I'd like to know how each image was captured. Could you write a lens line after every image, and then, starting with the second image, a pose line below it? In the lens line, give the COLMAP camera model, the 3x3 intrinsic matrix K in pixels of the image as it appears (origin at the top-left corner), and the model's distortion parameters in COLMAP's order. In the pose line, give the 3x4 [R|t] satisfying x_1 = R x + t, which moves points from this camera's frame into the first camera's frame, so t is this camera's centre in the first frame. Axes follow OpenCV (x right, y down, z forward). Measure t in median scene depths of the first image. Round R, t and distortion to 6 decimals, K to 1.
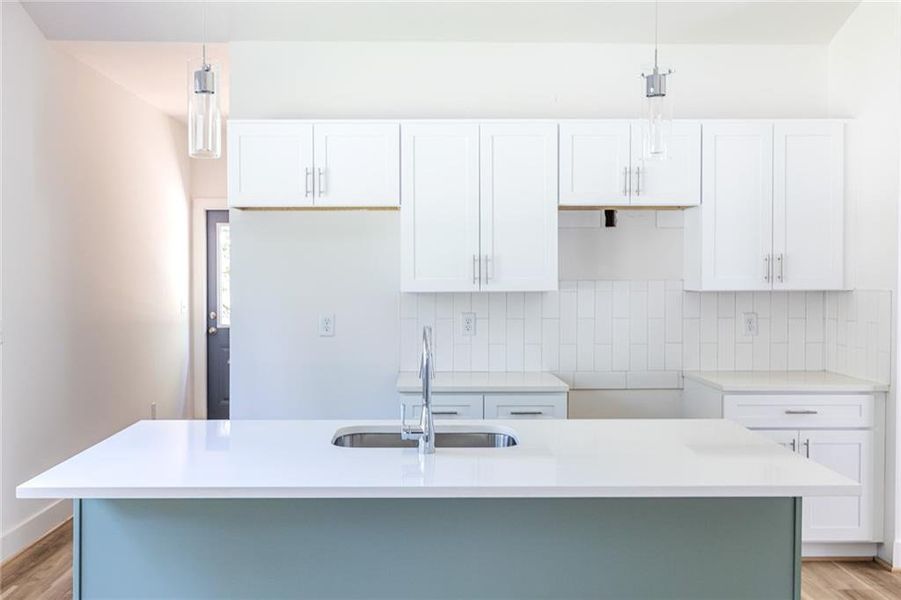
lens RADIAL K [[877.1, 0, 437.5], [0, 877.1, 282.8], [0, 0, 1]] dist [0.003723, 0.004905]
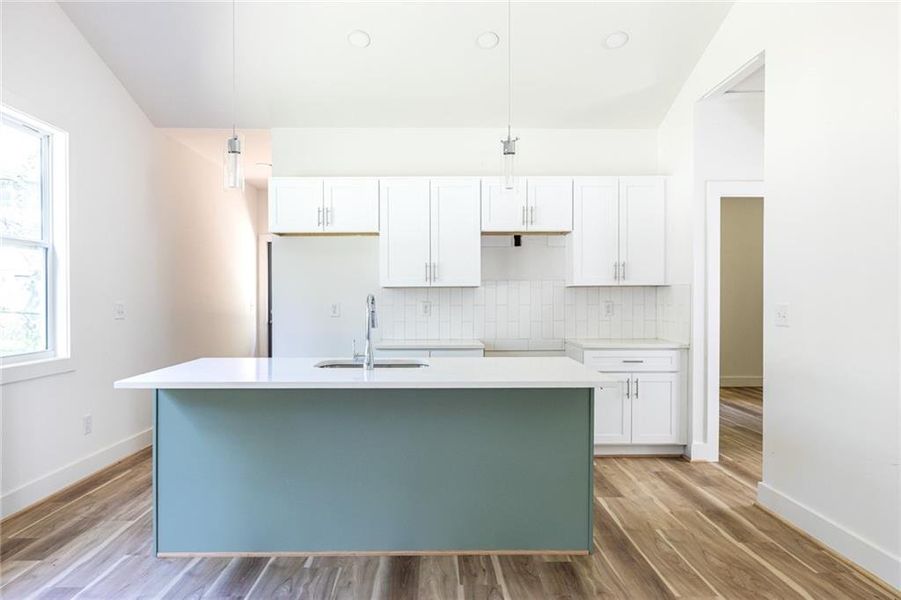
lens RADIAL K [[612.4, 0, 450.5], [0, 612.4, 300.0], [0, 0, 1]] dist [-0.004567, 0.000523]
pose [[0.999992, -0.003365, -0.002357, 0.086620], [0.003345, 0.999958, -0.008589, 0.043732], [0.002386, 0.008581, 0.999960, -0.090282]]
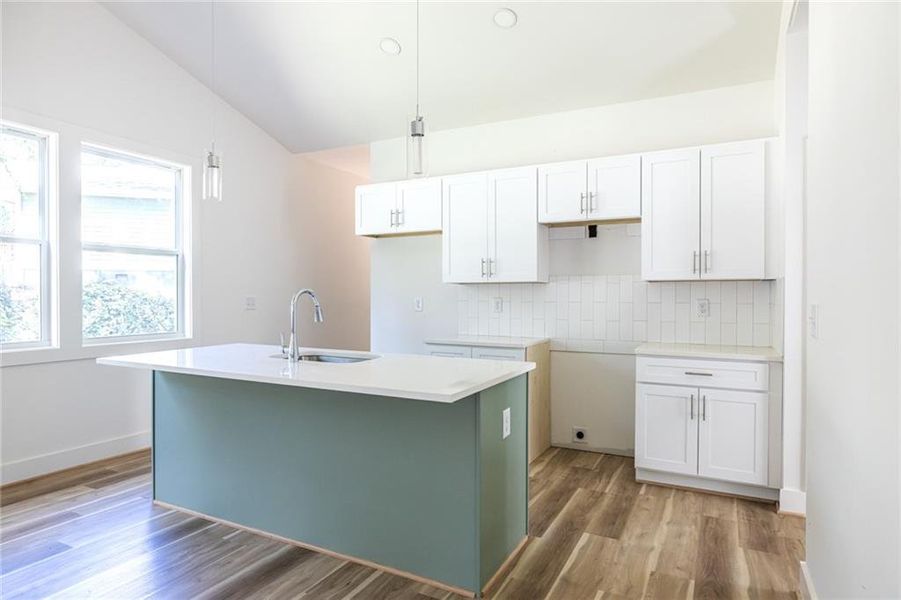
lens RADIAL K [[548.0, 0, 450.5], [0, 548.0, 300.0], [0, 0, 1]] dist [0.001360, -0.000281]
pose [[0.869796, 0.005913, -0.493377, 0.467163], [-0.007540, 0.999971, -0.001307, 0.042860], [0.493354, 0.004857, 0.869815, 0.131732]]
